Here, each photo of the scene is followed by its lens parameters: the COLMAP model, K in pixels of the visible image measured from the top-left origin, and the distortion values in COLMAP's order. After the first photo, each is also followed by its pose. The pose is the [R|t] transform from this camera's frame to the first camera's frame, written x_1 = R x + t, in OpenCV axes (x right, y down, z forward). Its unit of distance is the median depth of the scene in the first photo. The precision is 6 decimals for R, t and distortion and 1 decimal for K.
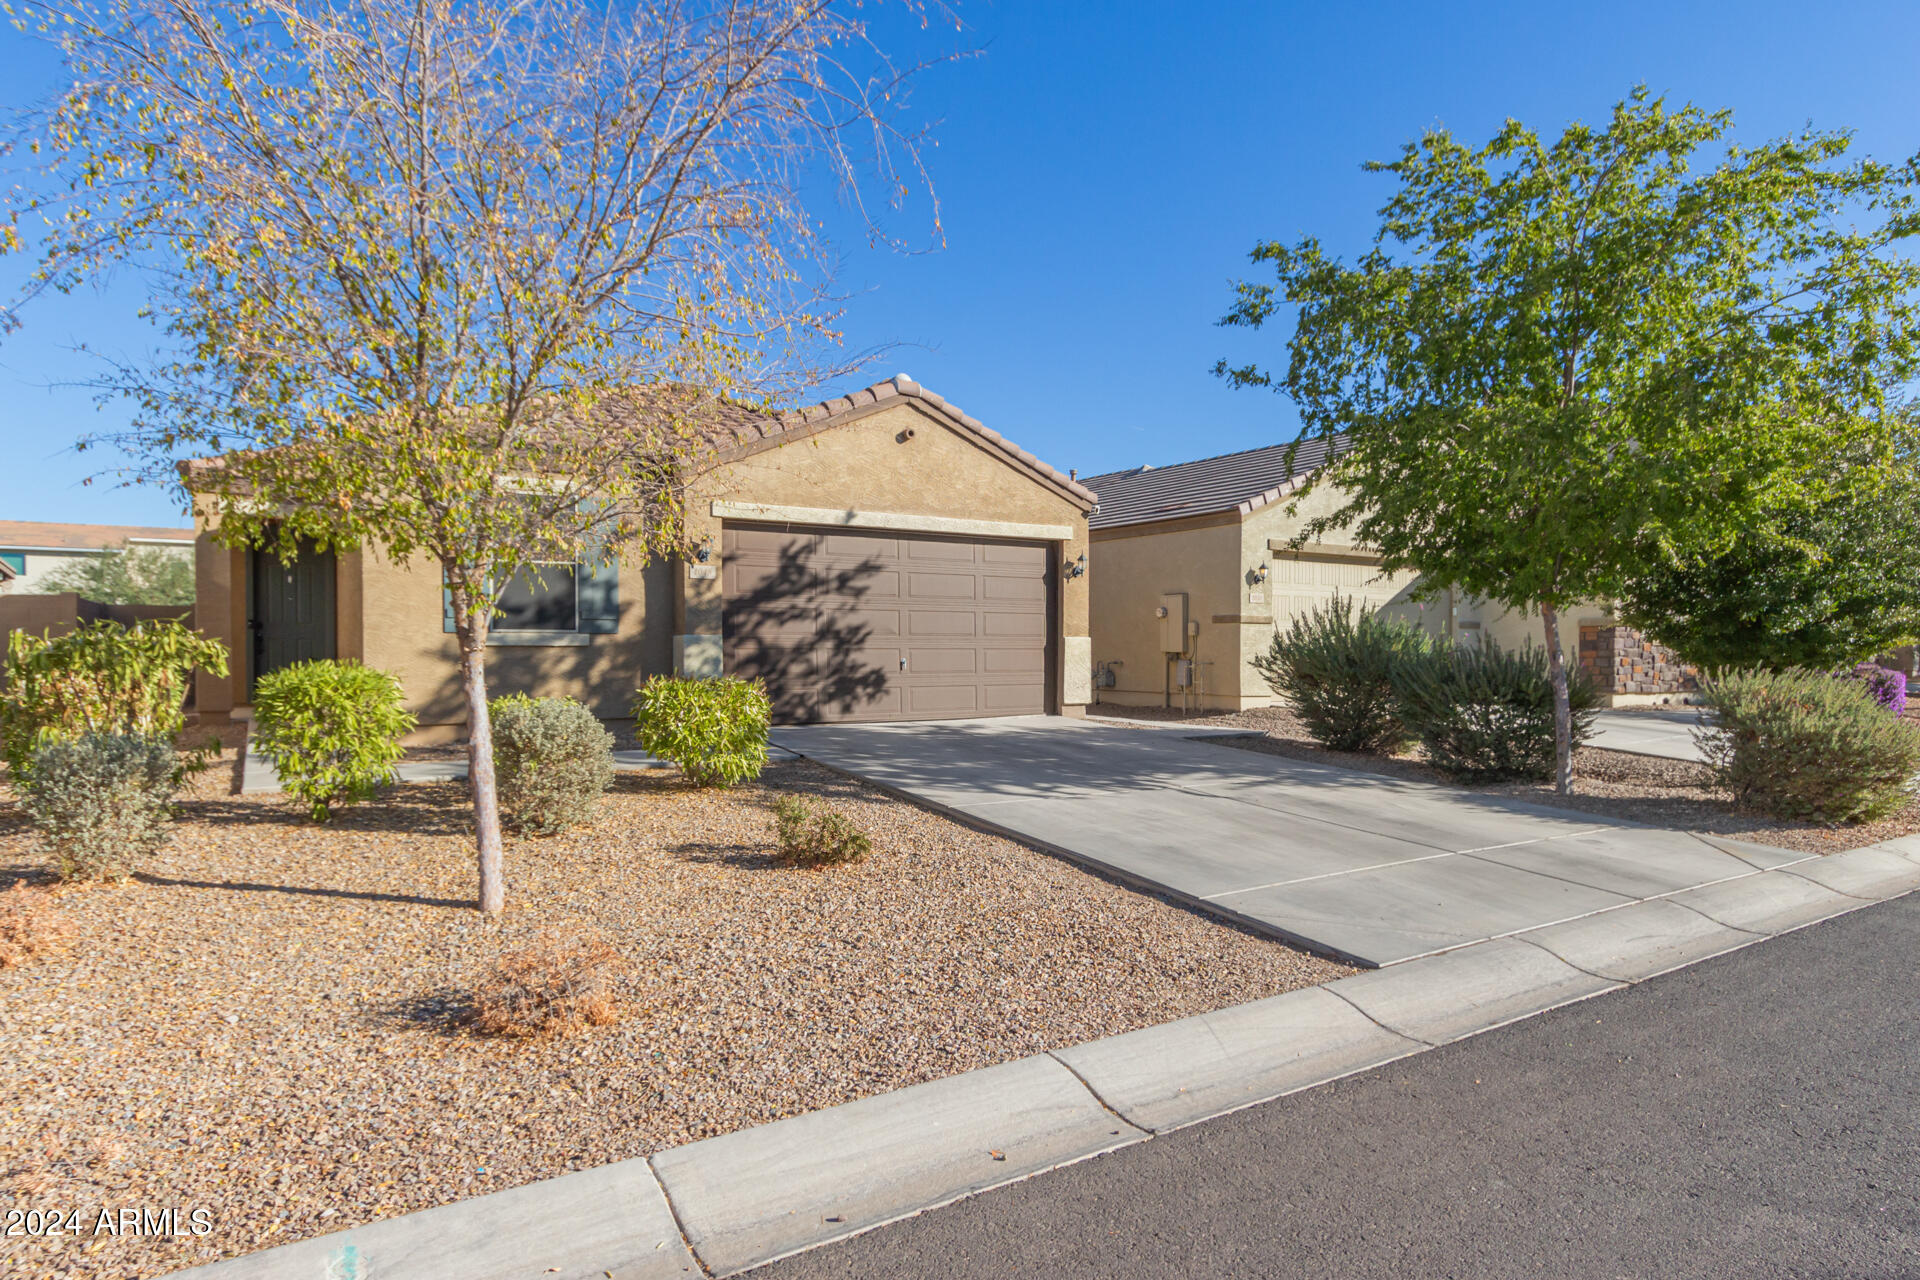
lens RADIAL K [[1104.4, 0, 960.0], [0, 1104.4, 640.0], [0, 0, 1]] dist [-0.003557, -0.000338]
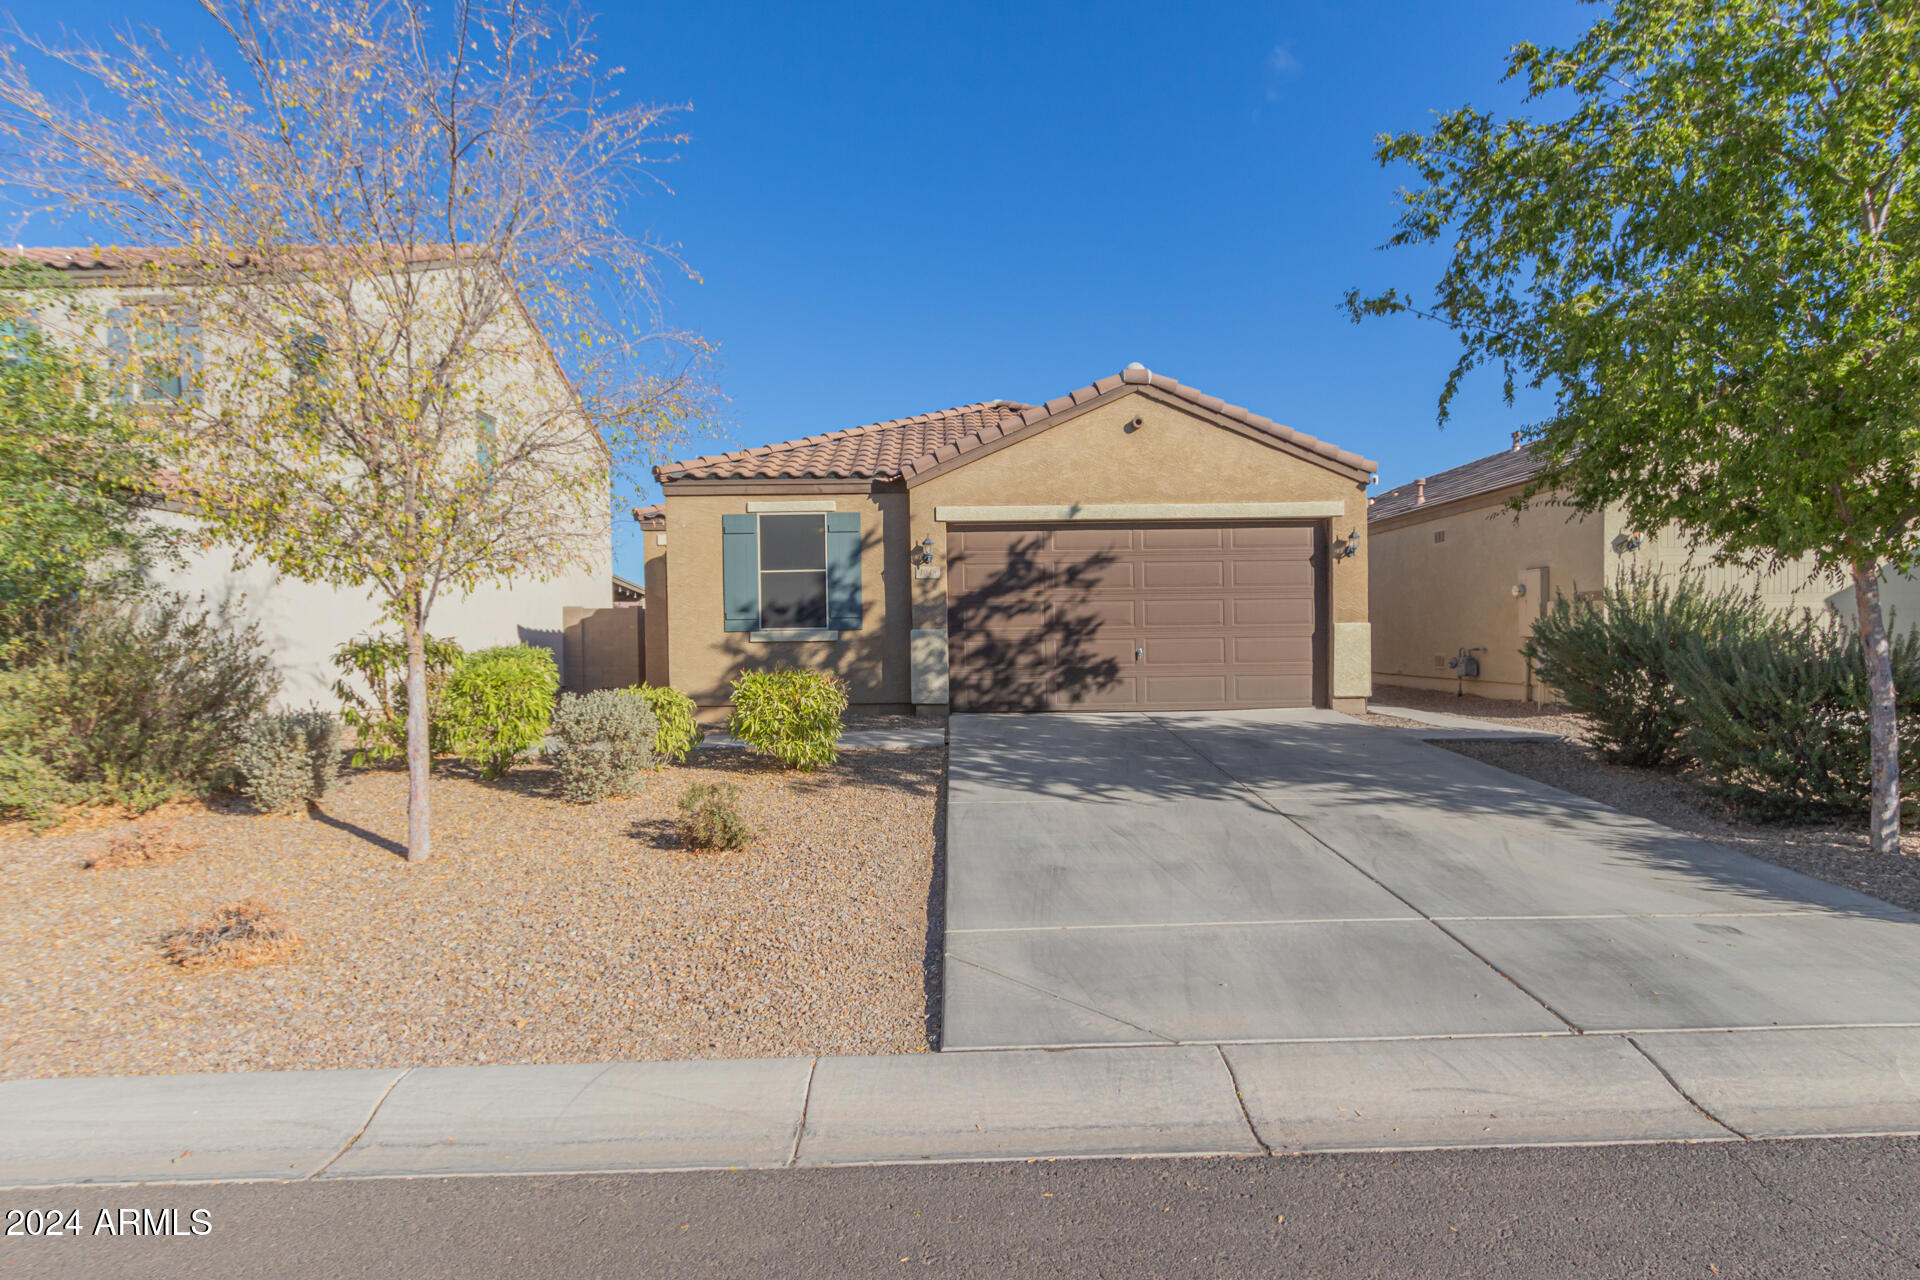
lens RADIAL K [[995.7, 0, 960.0], [0, 995.7, 640.0], [0, 0, 1]] dist [0.001090, 0.000126]
pose [[0.852006, -0.012013, -0.523395, 0.297139], [0.018663, 0.999798, 0.007433, -0.000727], [0.523200, -0.016101, 0.852058, 0.156721]]
